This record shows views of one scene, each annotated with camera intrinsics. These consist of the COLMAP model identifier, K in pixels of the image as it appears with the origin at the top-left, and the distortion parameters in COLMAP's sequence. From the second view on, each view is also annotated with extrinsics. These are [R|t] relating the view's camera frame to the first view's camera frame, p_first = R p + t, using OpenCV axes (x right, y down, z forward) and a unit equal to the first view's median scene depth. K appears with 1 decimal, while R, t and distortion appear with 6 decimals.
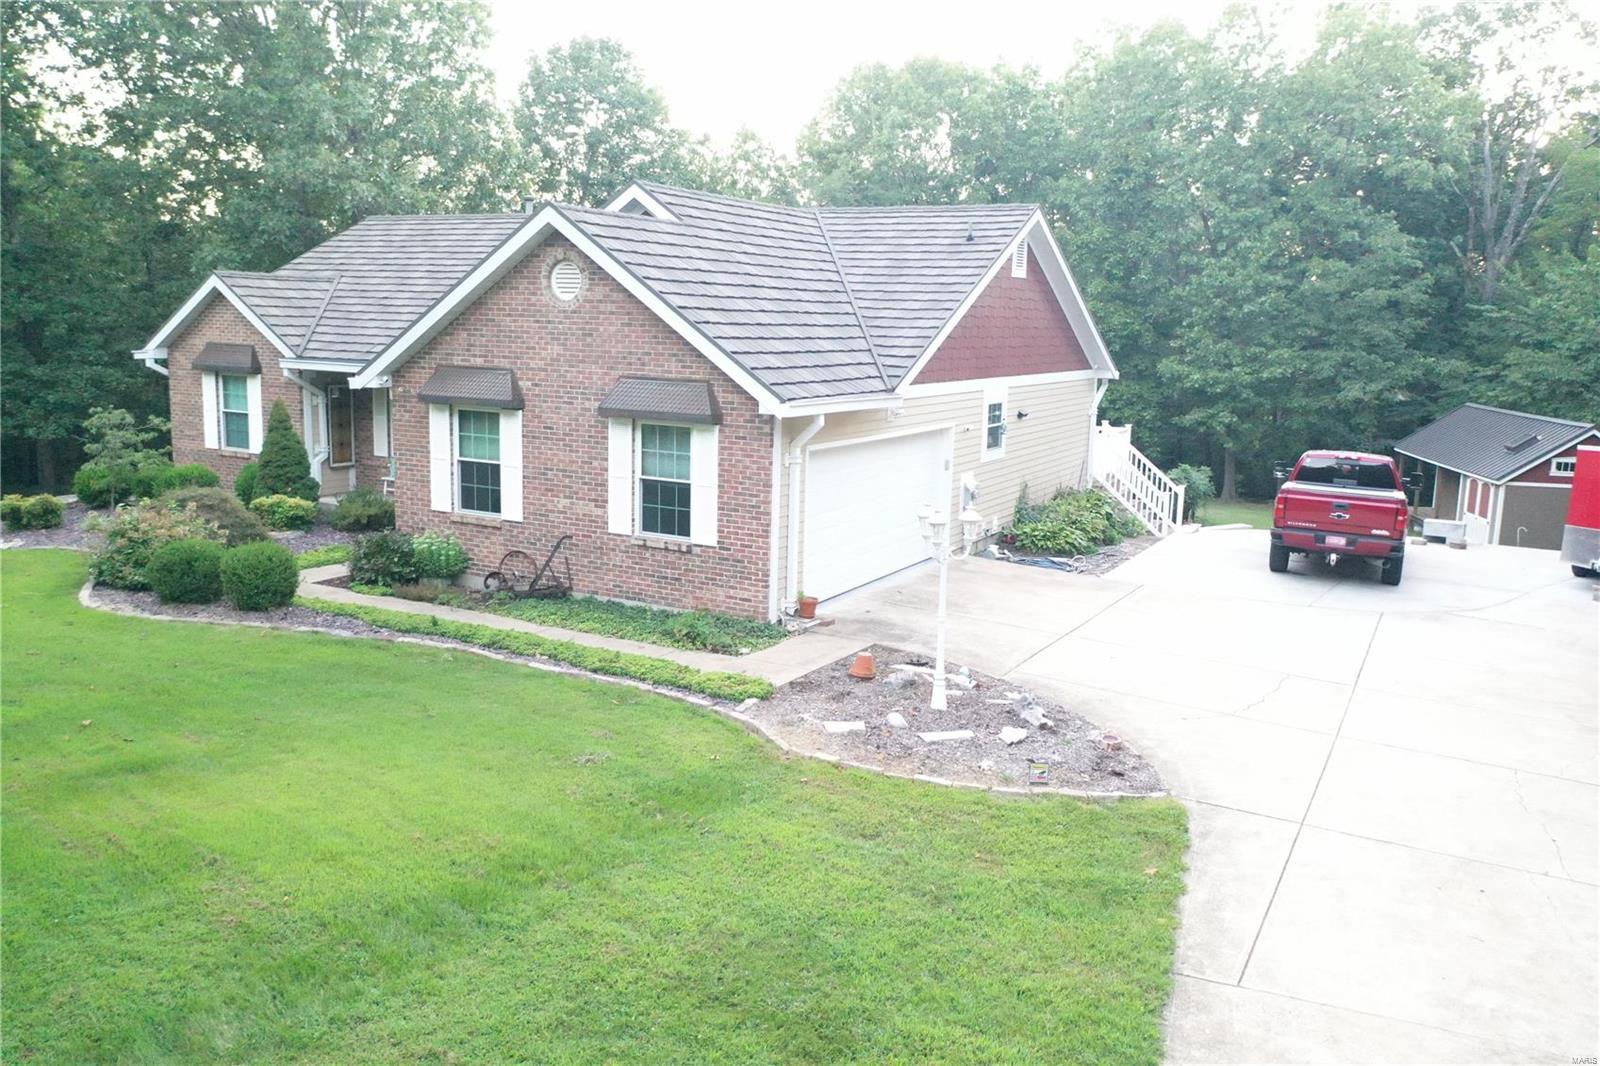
lens RADIAL K [[1268.8, 0, 800.0], [0, 1268.8, 533.0], [0, 0, 1]] dist [-0.003399, -0.005832]
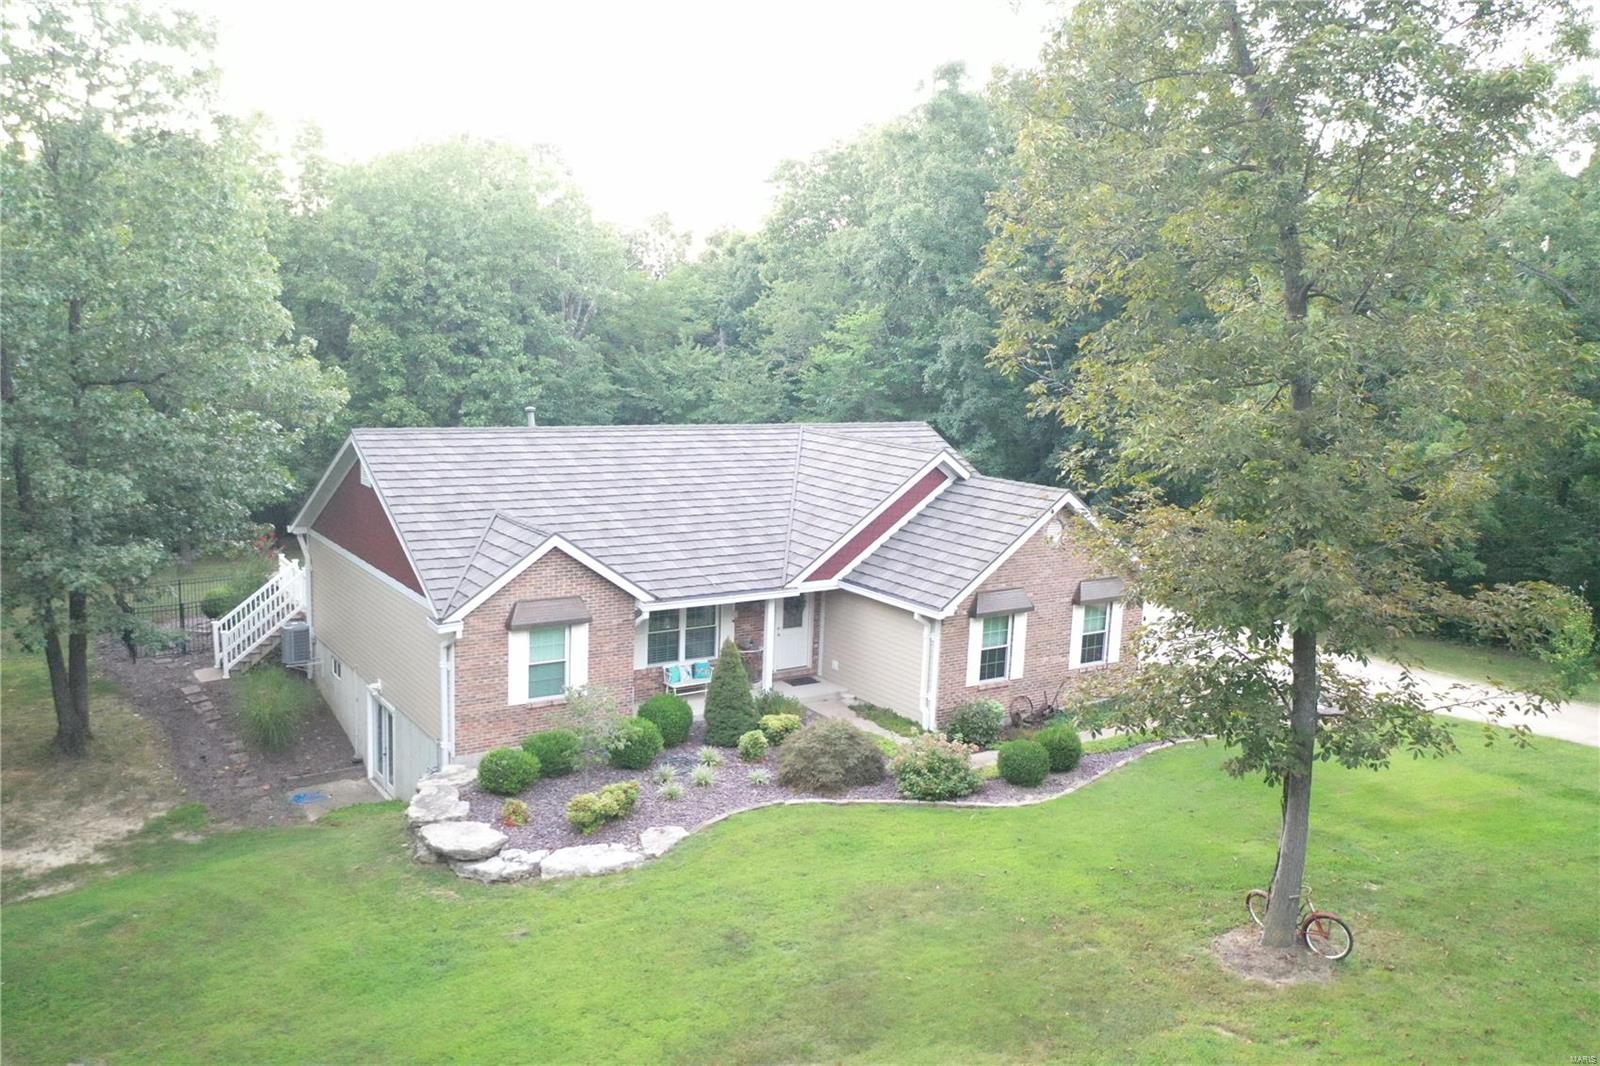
lens RADIAL K [[1268.8, 0, 800.0], [0, 1268.8, 533.0], [0, 0, 1]] dist [-0.003399, -0.005832]
pose [[0.456561, -0.148490, 0.877213, -1.773514], [0.124964, 0.986902, 0.102018, -0.399188], [-0.880872, 0.063043, 0.469137, 0.484674]]
